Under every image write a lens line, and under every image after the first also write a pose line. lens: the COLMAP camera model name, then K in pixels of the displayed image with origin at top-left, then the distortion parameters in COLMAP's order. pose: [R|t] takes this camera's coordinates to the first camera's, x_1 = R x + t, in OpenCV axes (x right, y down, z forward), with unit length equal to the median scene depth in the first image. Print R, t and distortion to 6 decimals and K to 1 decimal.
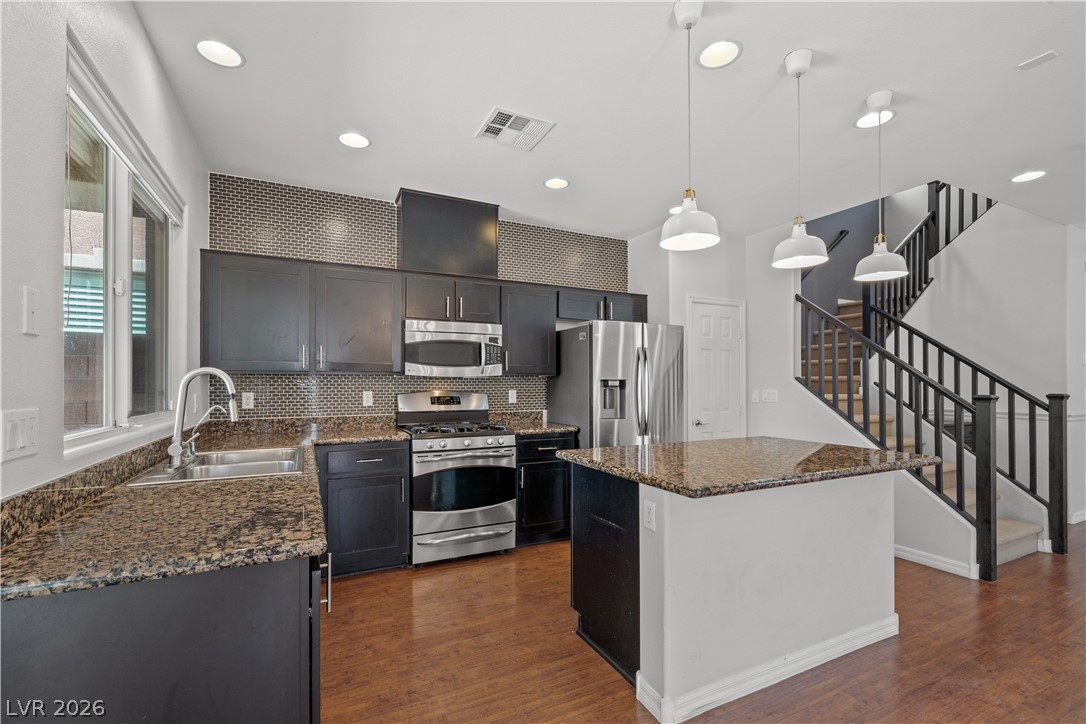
lens RADIAL K [[476.9, 0, 541.8], [0, 476.9, 381.0], [0, 0, 1]] dist [0.001149, 0.000403]
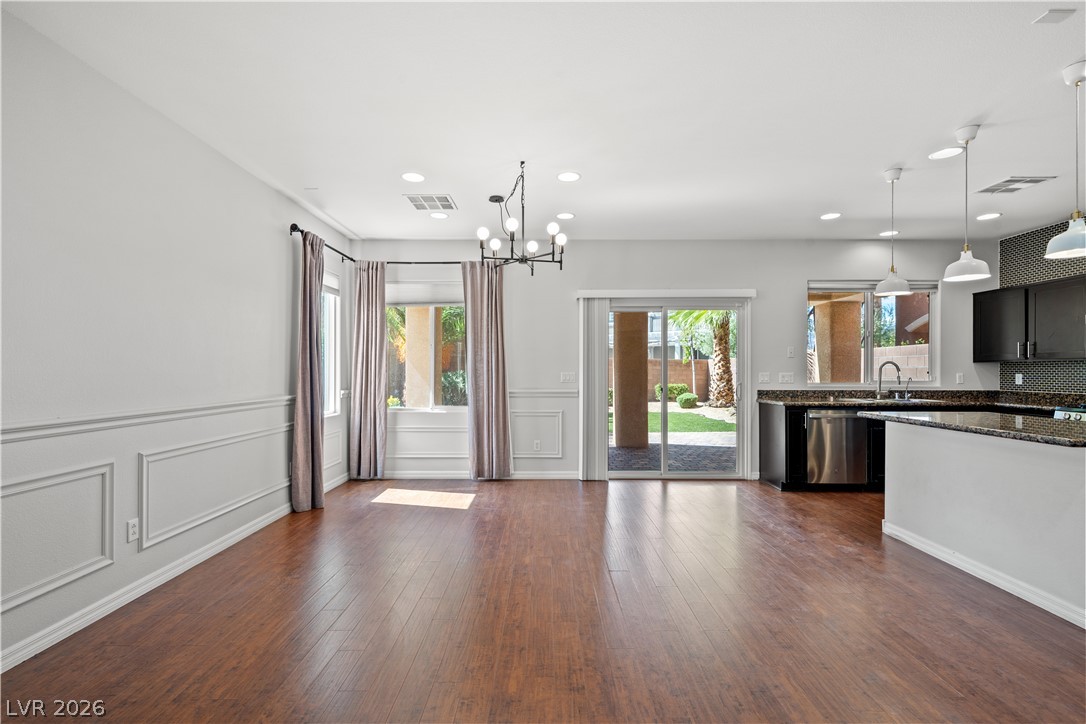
lens RADIAL K [[493.3, 0, 542.0], [0, 493.3, 371.0], [0, 0, 1]] dist [0.000014, -0.000294]
pose [[-0.450677, -0.000845, -0.892686, 1.392465], [0.002564, 0.999994, -0.002241, 0.012786], [0.892683, -0.003299, -0.450673, 0.316607]]
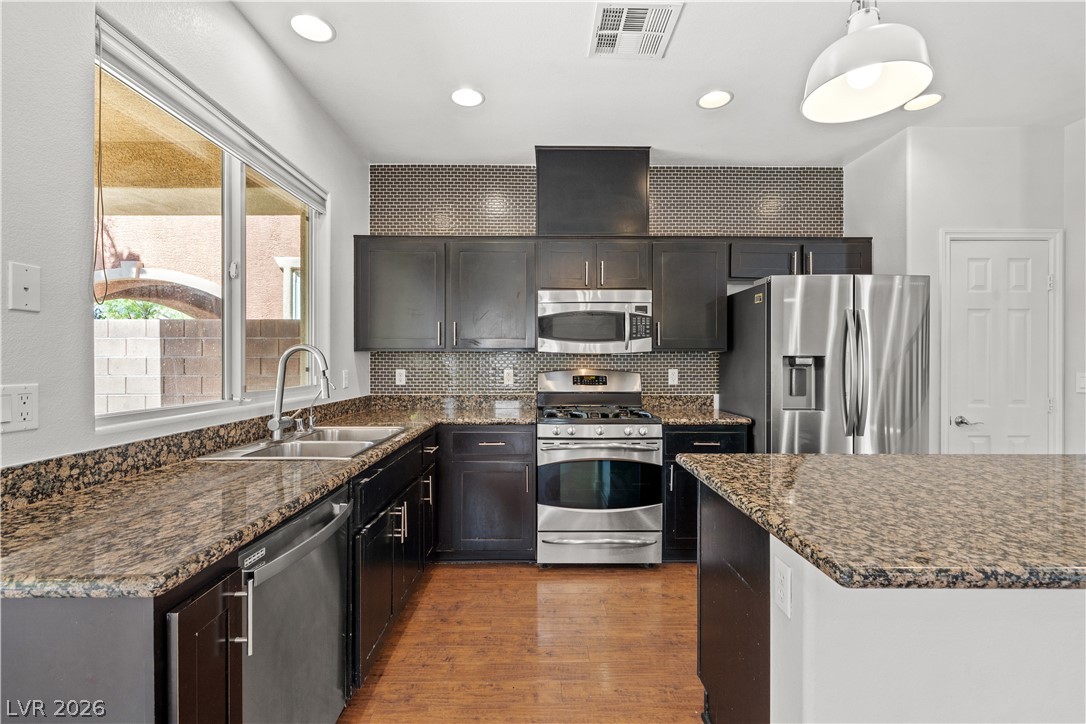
lens RADIAL K [[474.6, 0, 542.7], [0, 474.6, 363.1], [0, 0, 1]] dist [-0.000897, 0.000065]
pose [[0.899771, 0.002852, -0.436354, 0.111000], [0.000561, 0.999970, 0.007691, 0.002093], [0.436363, -0.007165, 0.899742, 0.183538]]
